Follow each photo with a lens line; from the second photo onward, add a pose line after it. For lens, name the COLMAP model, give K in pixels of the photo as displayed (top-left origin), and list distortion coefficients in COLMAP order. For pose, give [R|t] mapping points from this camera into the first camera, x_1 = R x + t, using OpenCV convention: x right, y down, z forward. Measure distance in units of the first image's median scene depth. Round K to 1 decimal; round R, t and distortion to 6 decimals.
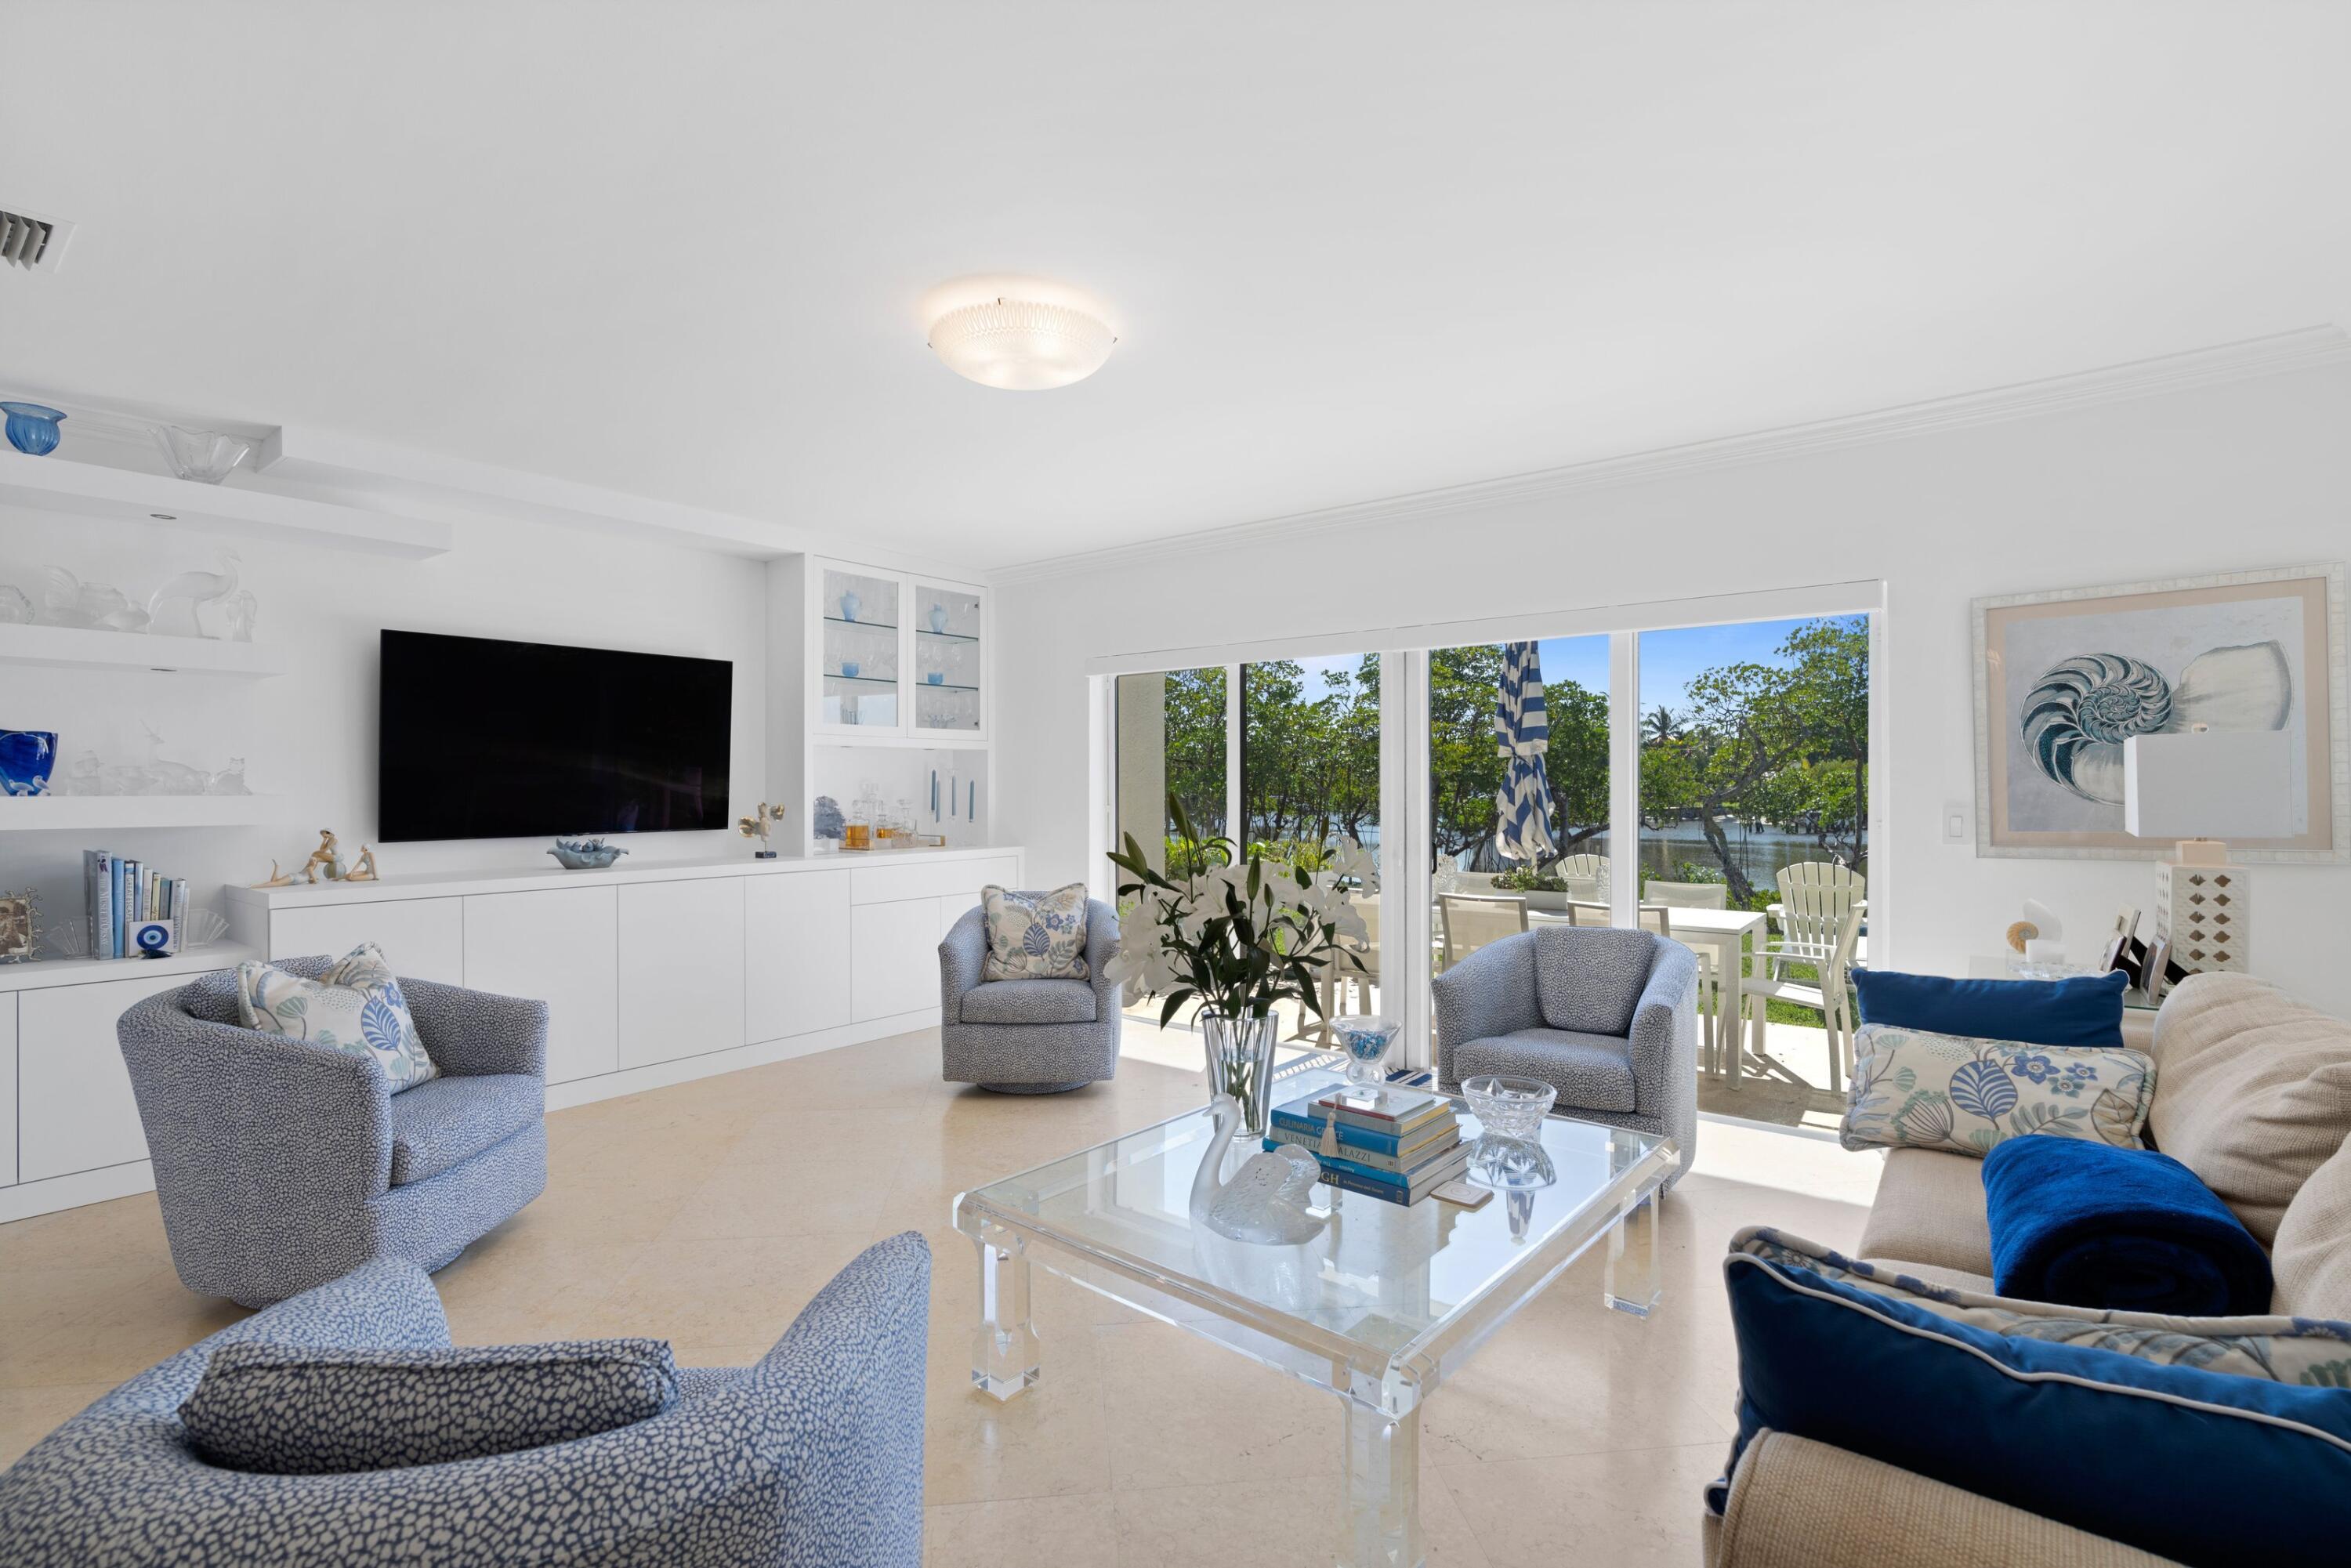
lens RADIAL K [[1070.5, 0, 1180.4], [0, 1070.5, 786.9], [0, 0, 1]] dist [0.001241, 0.000851]
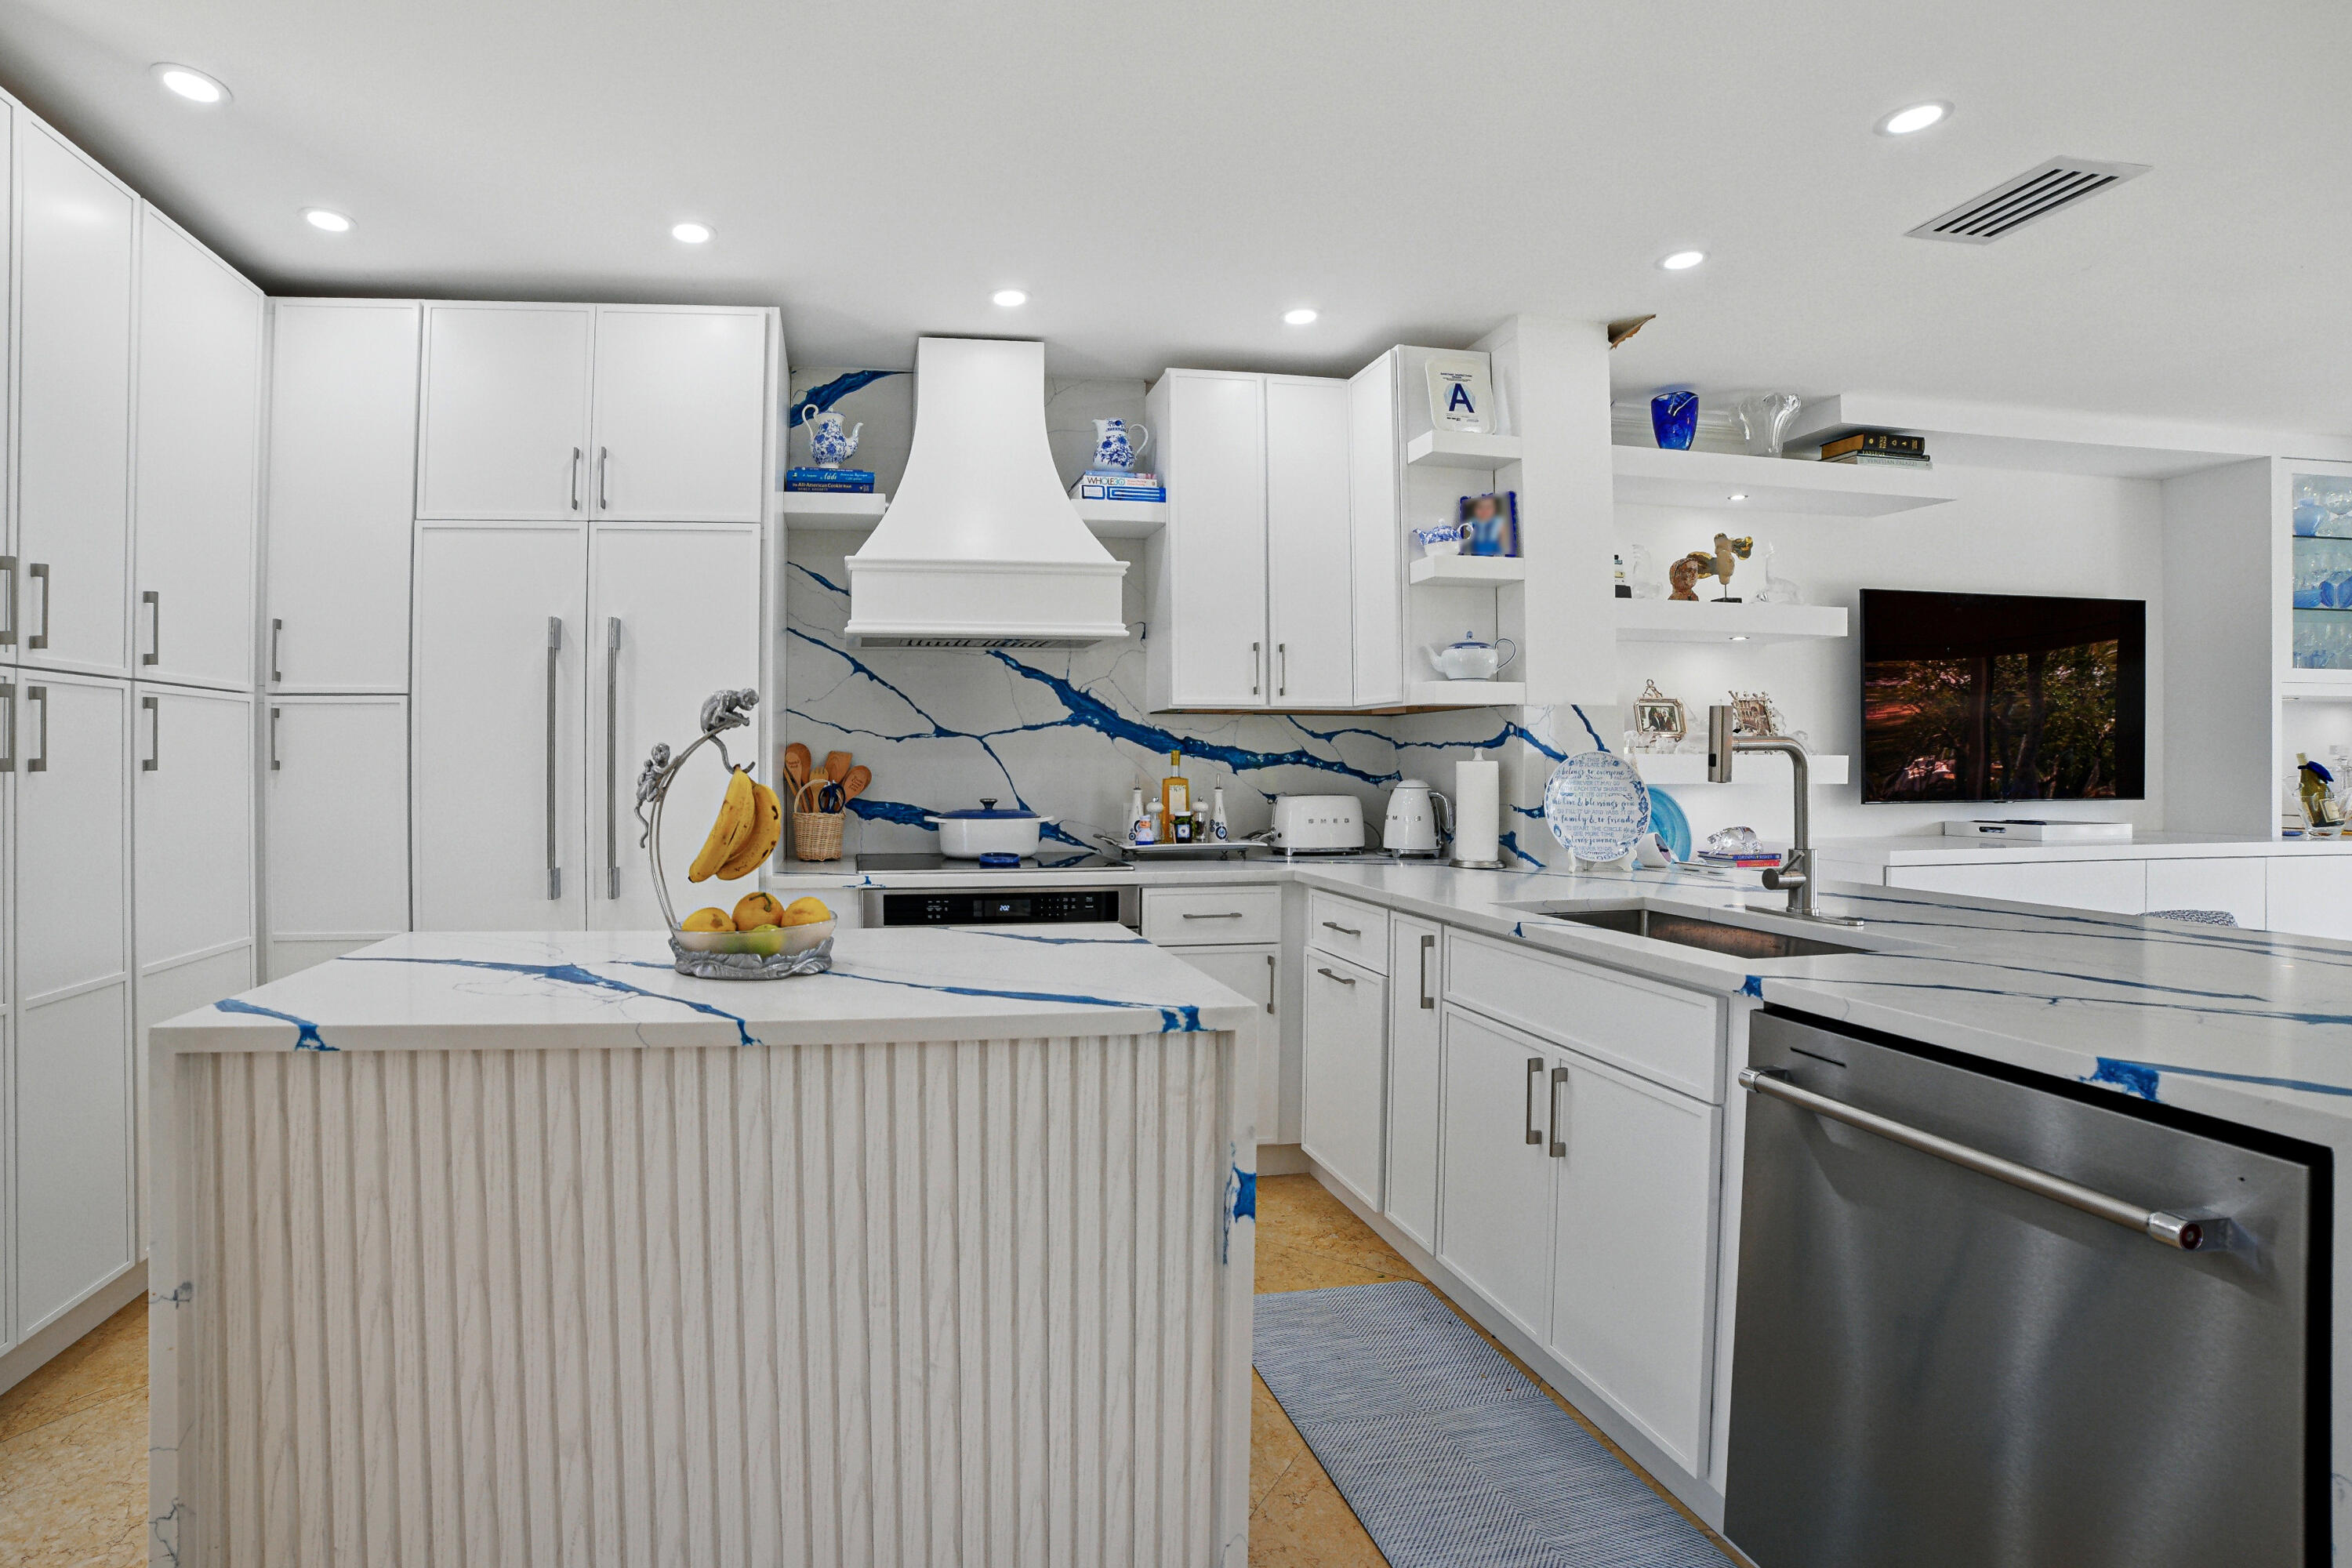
lens RADIAL K [[1085.8, 0, 1194.7], [0, 1085.8, 764.8], [0, 0, 1]] dist [-0.000310, 0.000037]
pose [[0.745458, 0.004948, -0.666535, -0.443789], [-0.008854, 0.999958, -0.002479, 0.021935], [0.666494, 0.007750, 0.745470, -0.137362]]
